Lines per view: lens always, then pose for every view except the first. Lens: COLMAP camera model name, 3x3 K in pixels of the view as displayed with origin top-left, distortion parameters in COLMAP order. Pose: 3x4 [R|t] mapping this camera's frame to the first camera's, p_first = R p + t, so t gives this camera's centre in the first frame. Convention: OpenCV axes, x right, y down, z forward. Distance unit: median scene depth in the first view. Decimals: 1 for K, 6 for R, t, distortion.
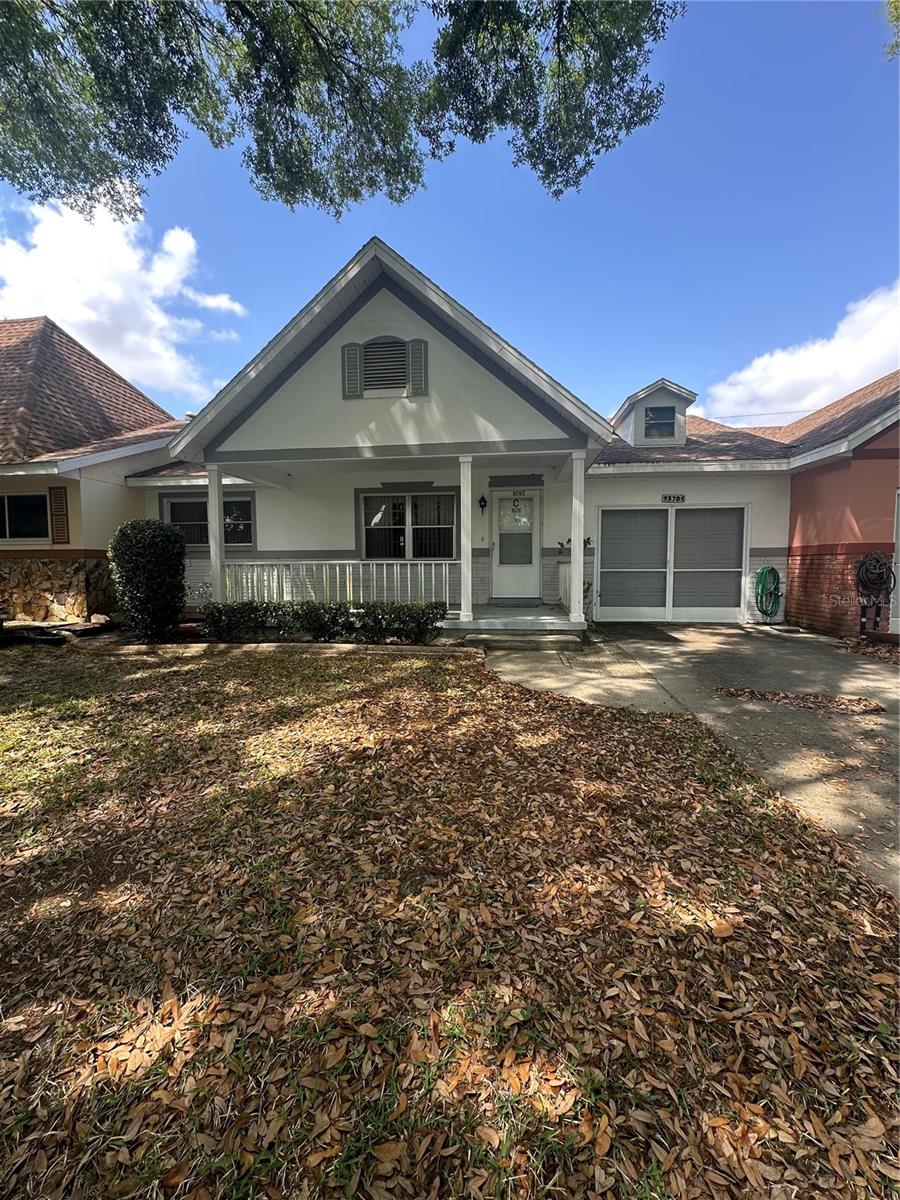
lens RADIAL K [[479.8, 0, 448.9], [0, 479.8, 597.5], [0, 0, 1]] dist [0.001583, -0.000352]
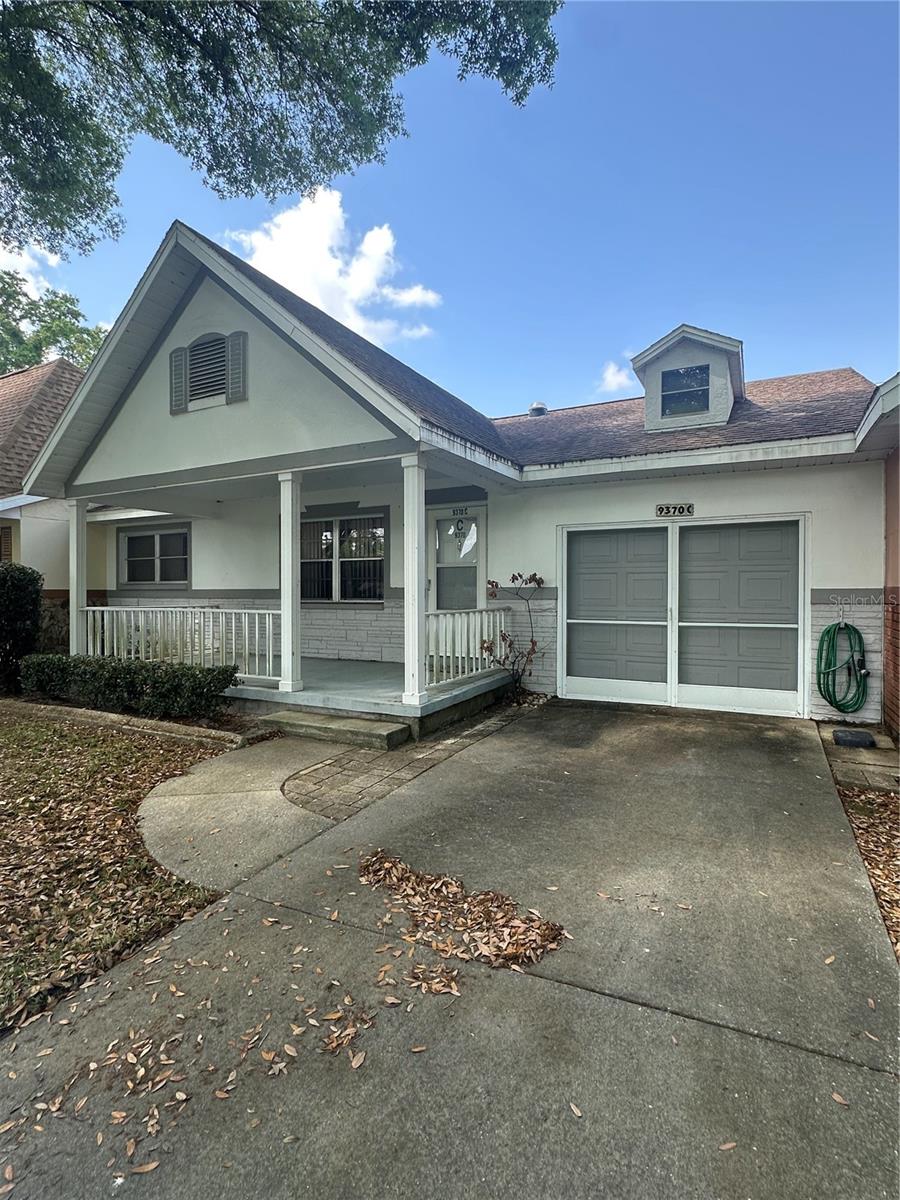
lens RADIAL K [[609.8, 0, 450.5], [0, 609.8, 597.2], [0, 0, 1]] dist [0.002432, -0.000073]
pose [[0.935621, 0.004325, -0.352979, 0.476904], [-0.024647, 0.998285, -0.053096, -0.042896], [0.352145, 0.058377, 0.934123, 0.158855]]
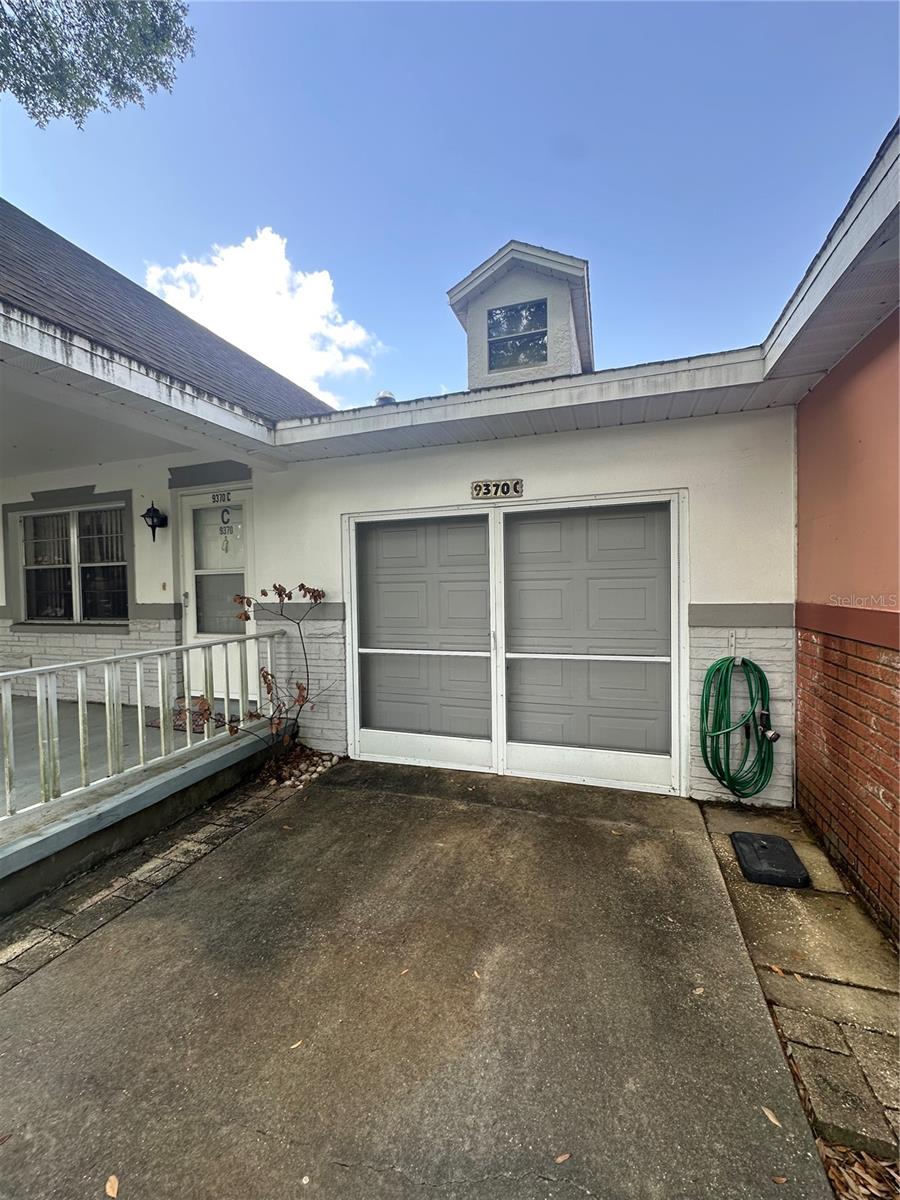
lens RADIAL K [[479.8, 0, 452.8], [0, 479.8, 597.5], [0, 0, 1]] dist [0.001583, -0.000352]
pose [[0.978024, -0.011412, -0.208179, 0.518617], [0.003270, 0.999218, -0.039414, -0.093121], [0.208466, 0.037867, 0.977296, 0.579693]]
